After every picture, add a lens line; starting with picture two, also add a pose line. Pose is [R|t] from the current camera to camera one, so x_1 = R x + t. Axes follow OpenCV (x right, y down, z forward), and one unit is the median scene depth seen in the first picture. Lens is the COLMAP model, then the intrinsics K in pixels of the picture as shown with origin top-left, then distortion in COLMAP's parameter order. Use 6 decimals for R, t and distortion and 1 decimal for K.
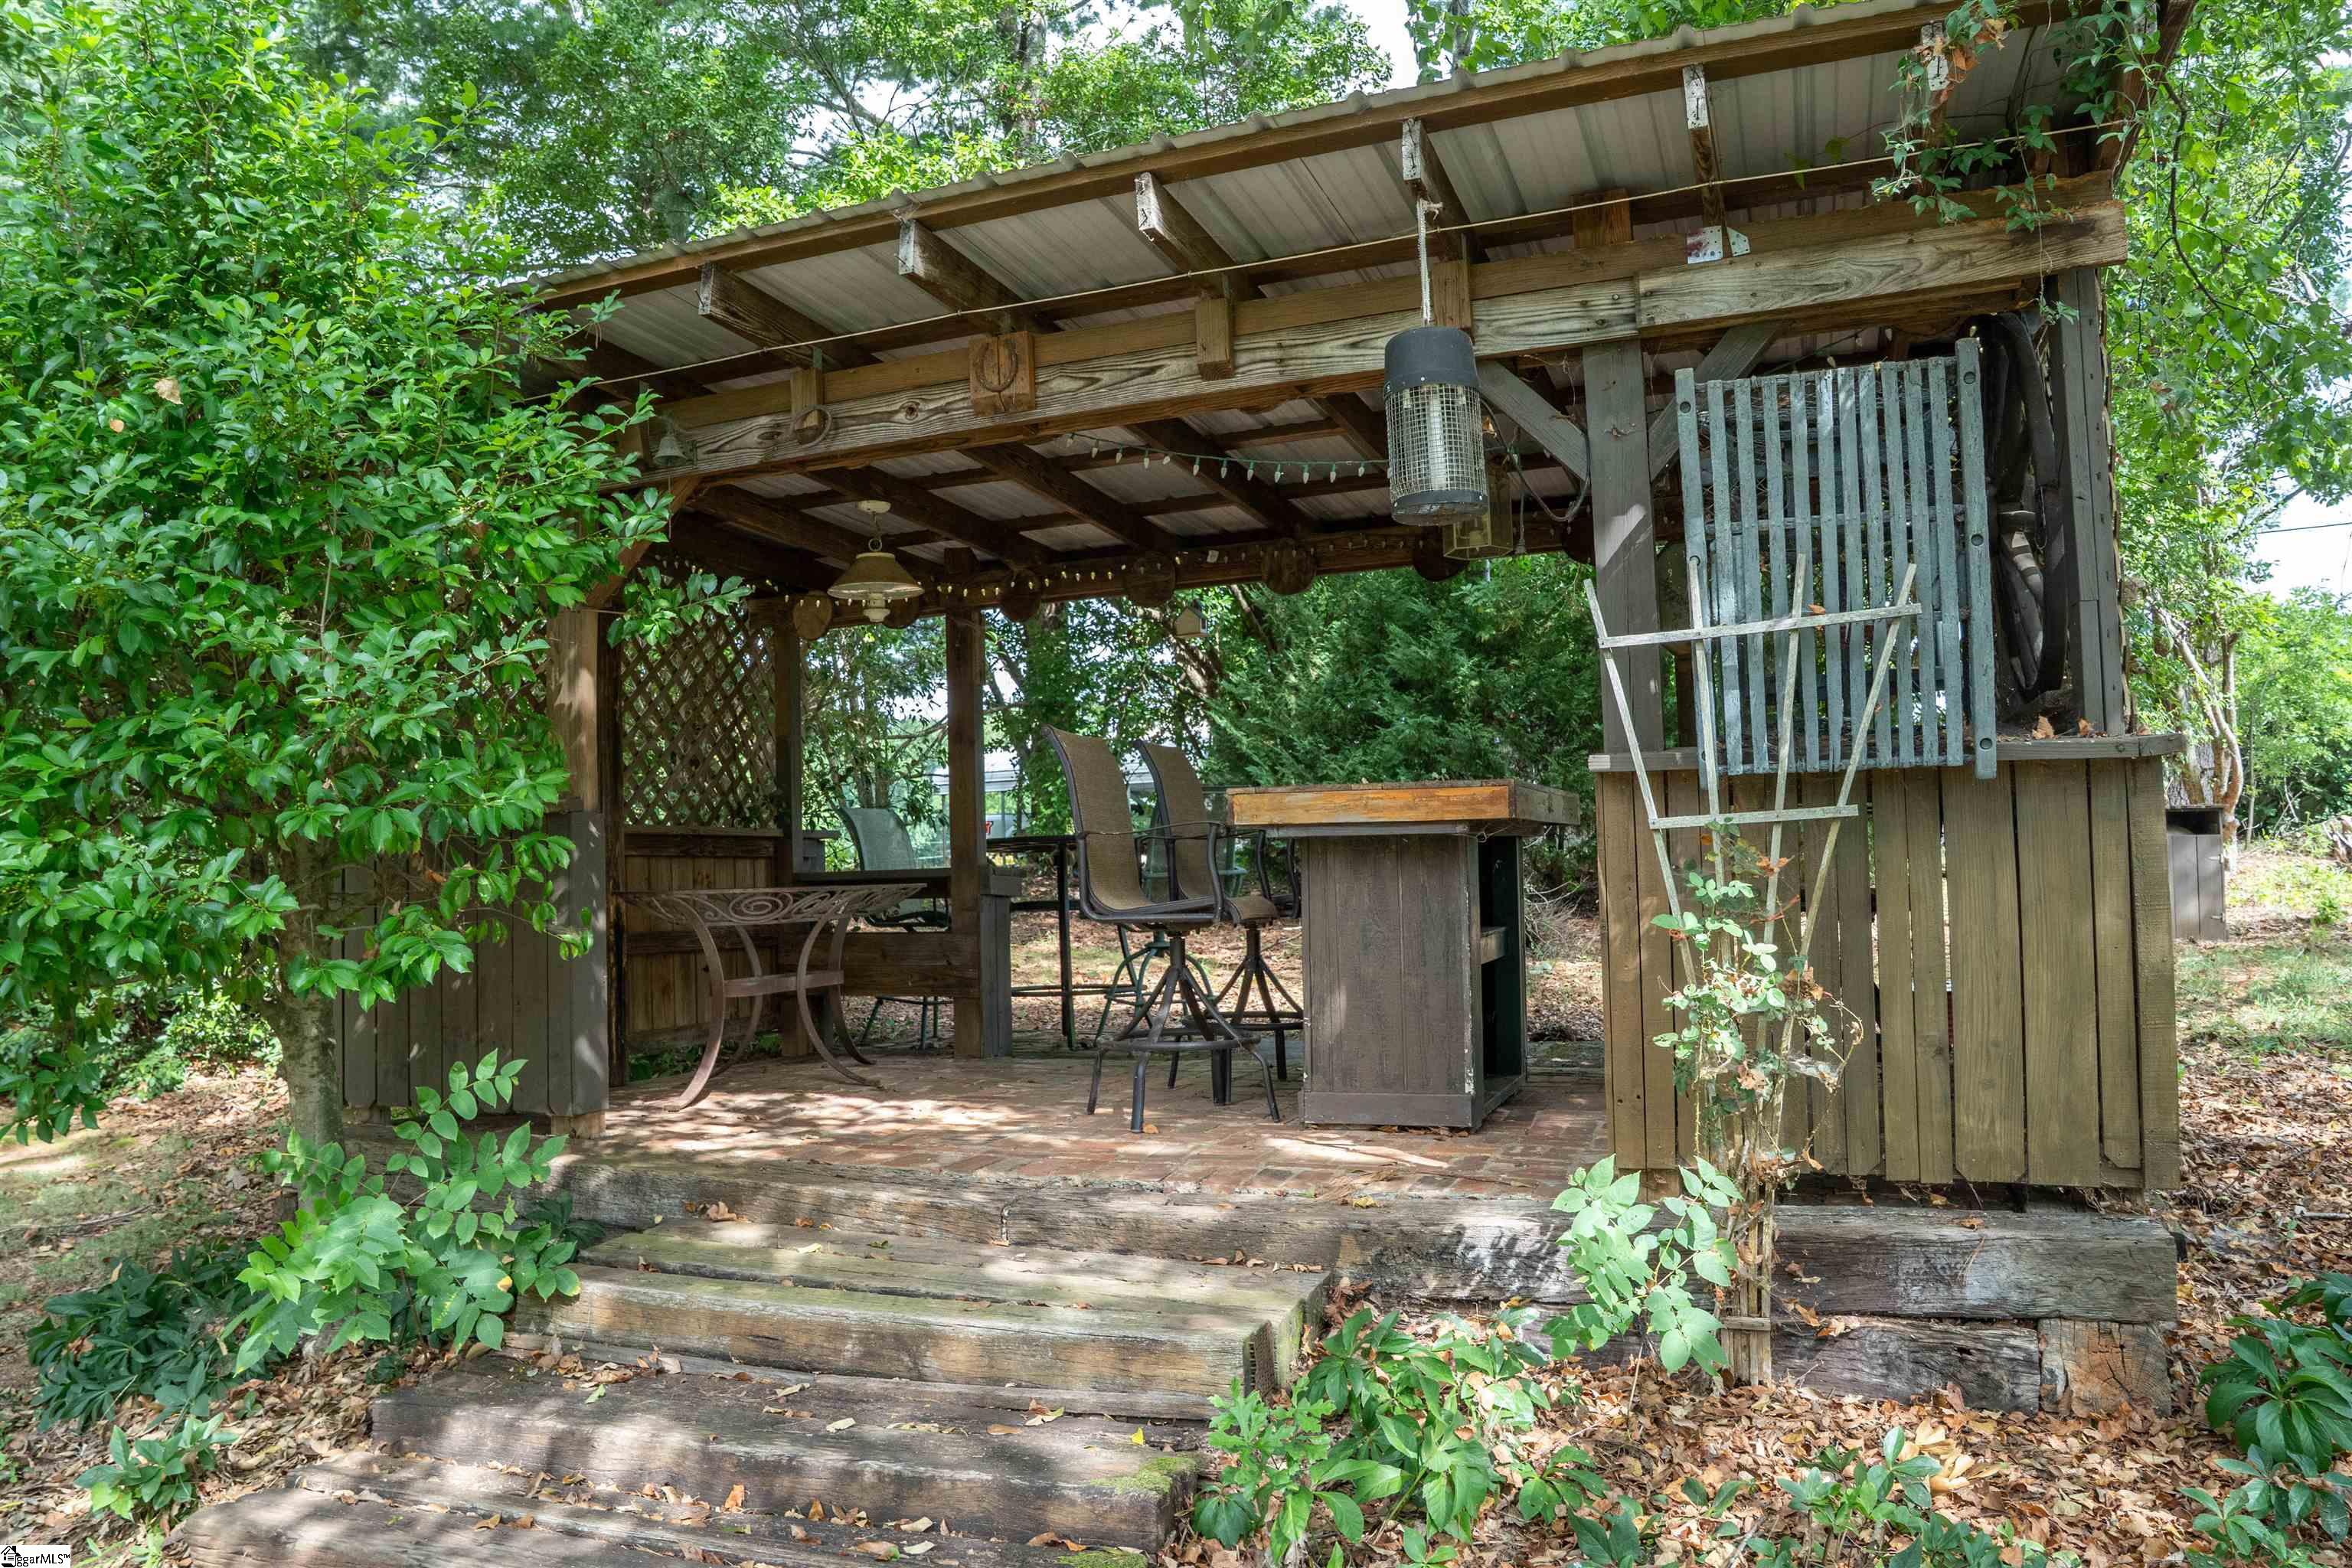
lens RADIAL K [[1592.5, 0, 1176.0], [0, 1592.5, 784.0], [0, 0, 1]] dist [-0.131158, 0.096921]
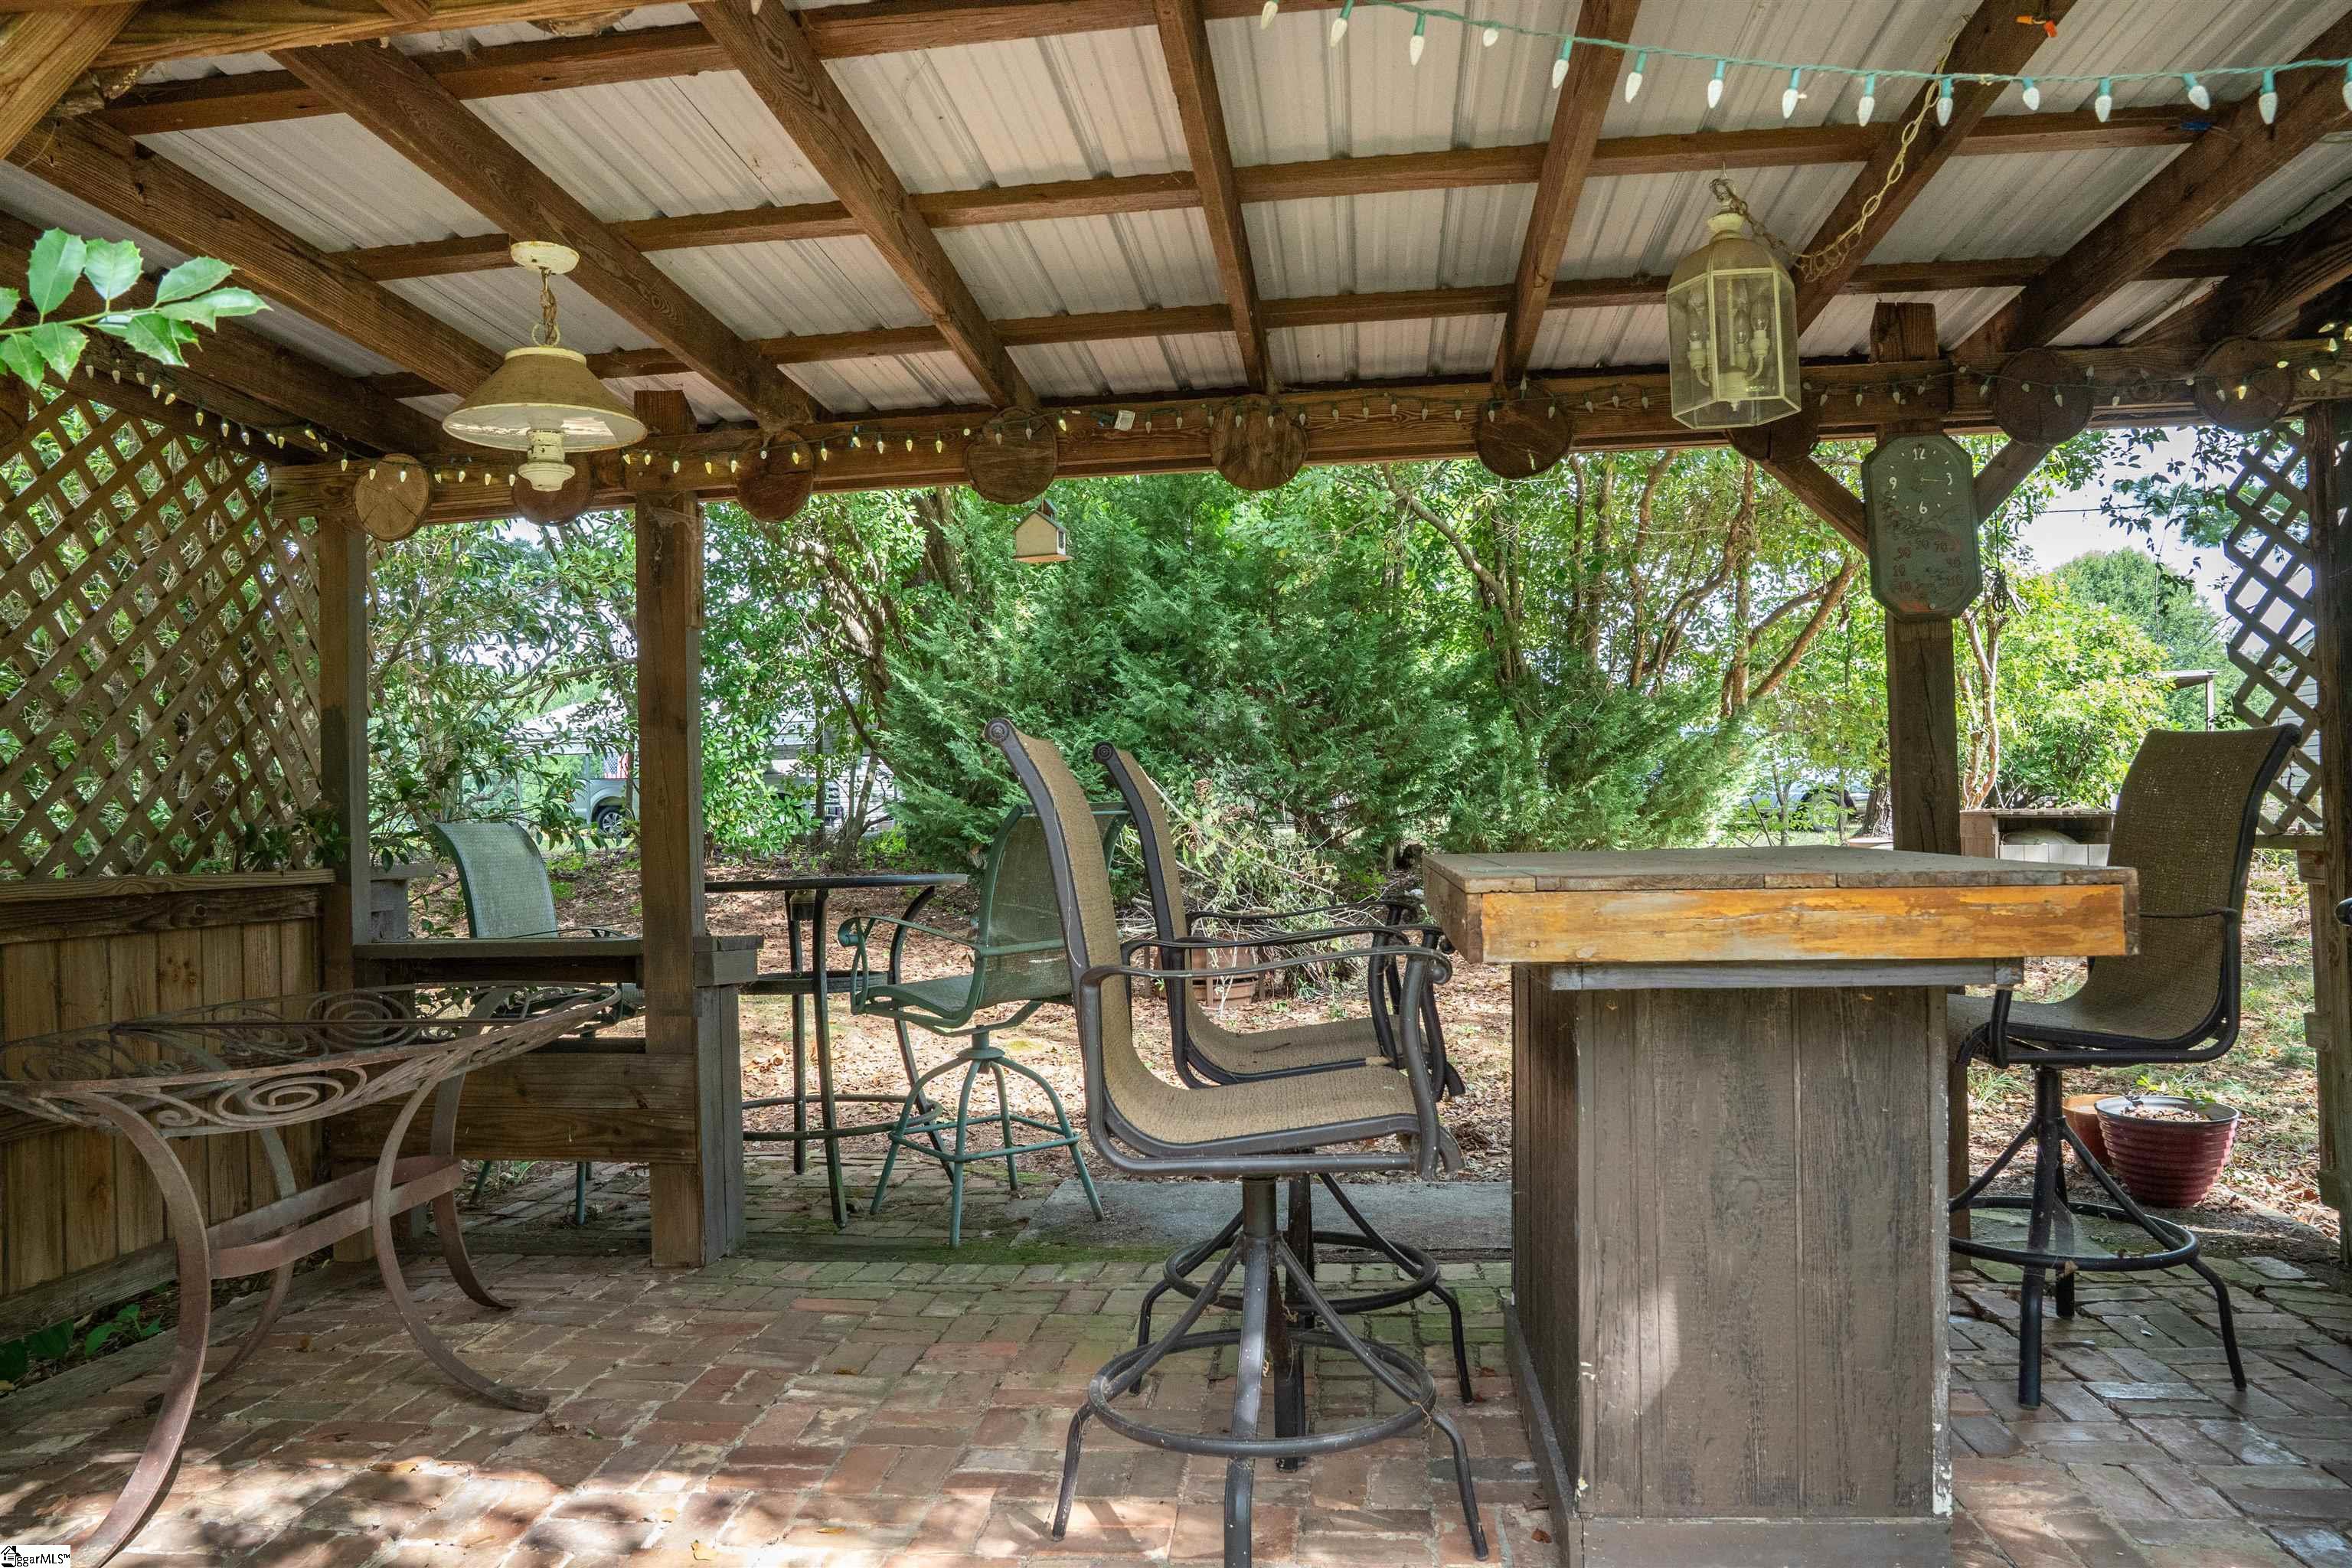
lens RADIAL K [[1670.3, 0, 1176.0], [0, 1670.3, 784.0], [0, 0, 1]] dist [-0.063393, -0.000238]
pose [[0.972186, 0.007930, 0.234076, -0.089522], [-0.013006, 0.999712, 0.020150, -0.018360], [-0.233849, -0.022634, 0.972010, 0.342776]]
